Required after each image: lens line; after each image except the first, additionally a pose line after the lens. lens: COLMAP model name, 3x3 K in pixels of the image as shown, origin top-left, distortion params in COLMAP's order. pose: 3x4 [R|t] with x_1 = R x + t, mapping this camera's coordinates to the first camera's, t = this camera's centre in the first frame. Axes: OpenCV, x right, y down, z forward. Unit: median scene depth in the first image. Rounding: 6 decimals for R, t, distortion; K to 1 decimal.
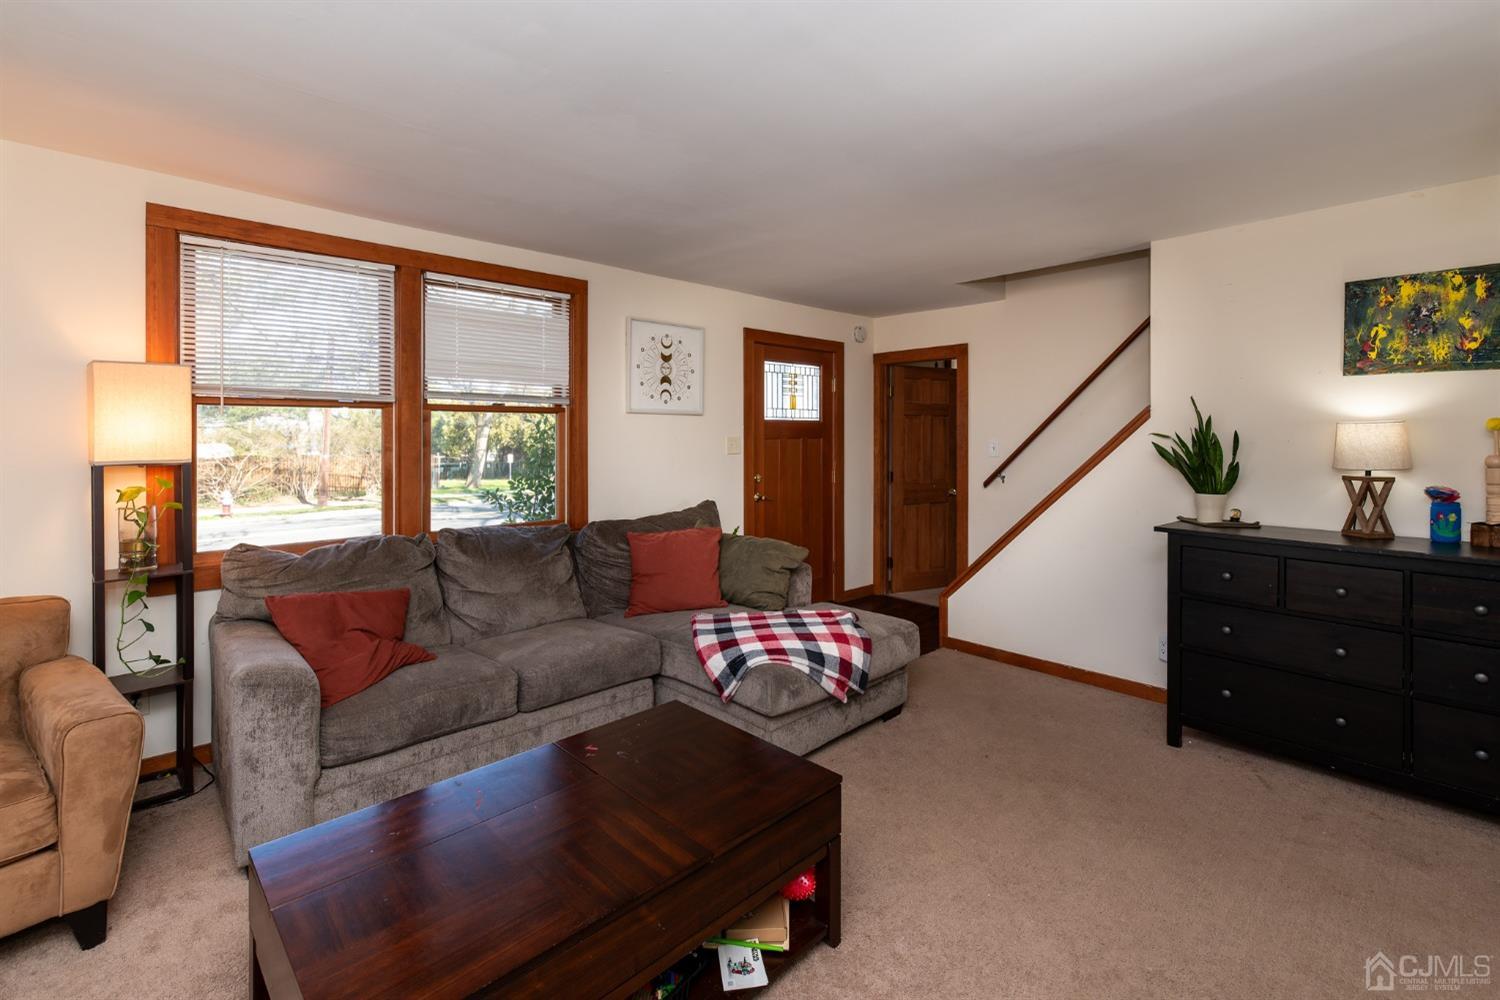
lens RADIAL K [[665.3, 0, 765.8], [0, 665.3, 453.1], [0, 0, 1]] dist [-0.001744, -0.000678]
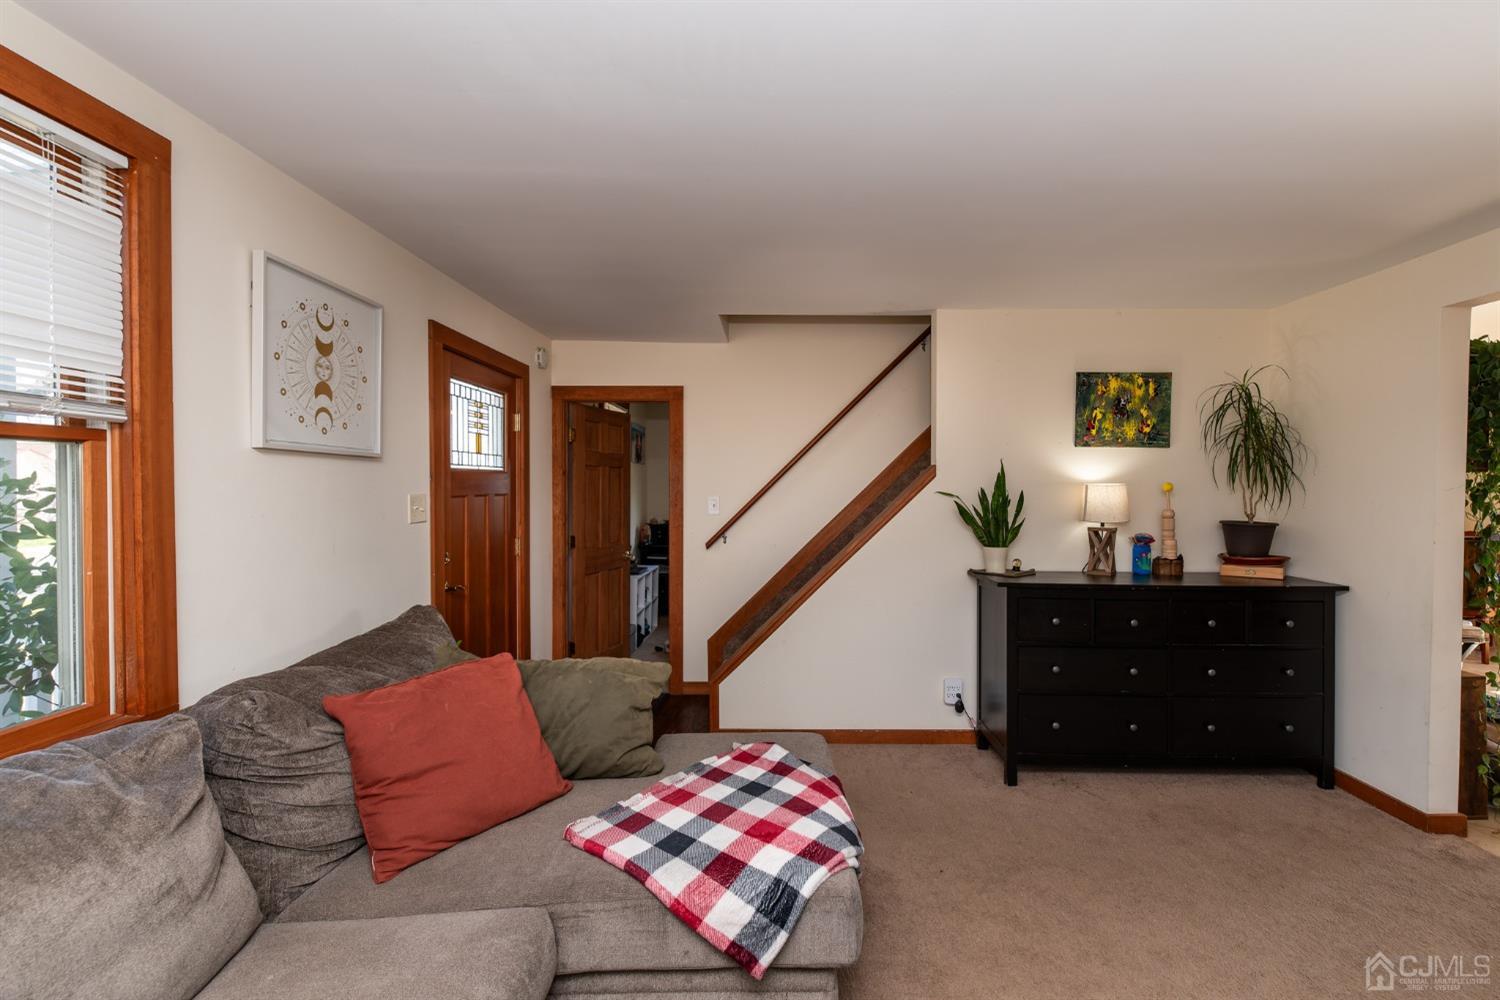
lens RADIAL K [[648.3, 0, 785.0], [0, 648.3, 507.0], [0, 0, 1]] dist [-0.001104, -0.000026]
pose [[0.697840, -0.017287, 0.716045, -0.364460], [0.013286, 0.999849, 0.011190, -0.022864], [-0.716130, 0.001704, 0.697965, 0.512322]]
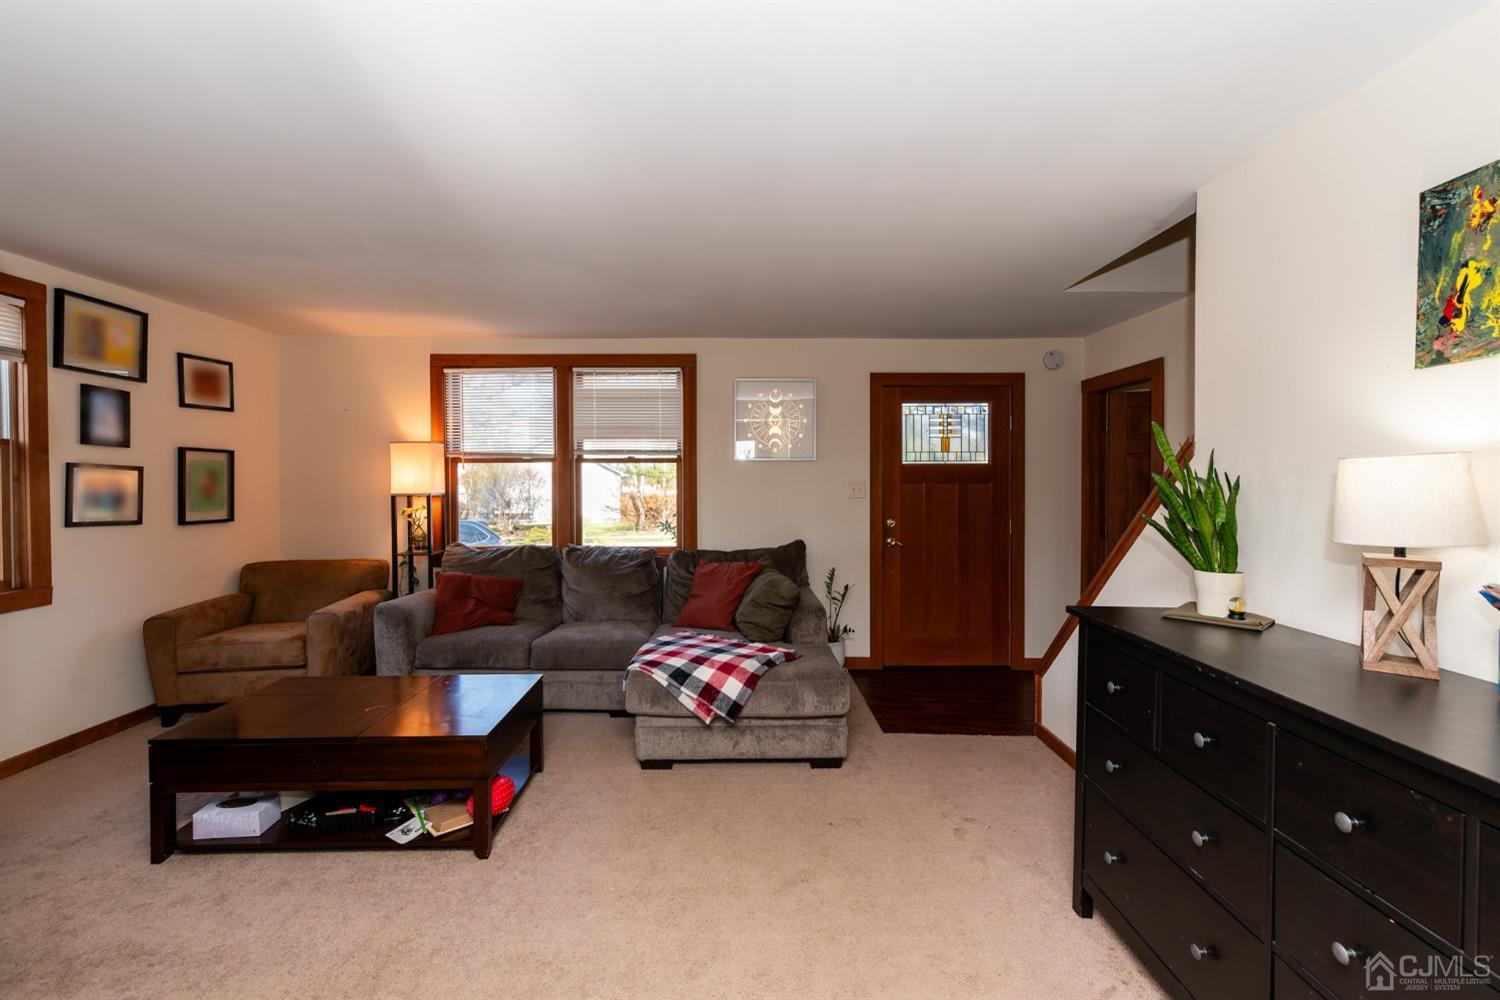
lens RADIAL K [[655.8, 0, 750.0], [0, 655.8, 500.0], [0, 0, 1]] dist [0.001001, 0.000317]
pose [[0.723826, 0.021691, -0.689641, 0.803191], [-0.017992, 0.999759, 0.012561, -0.007620], [0.689748, 0.003316, 0.724042, 0.235011]]
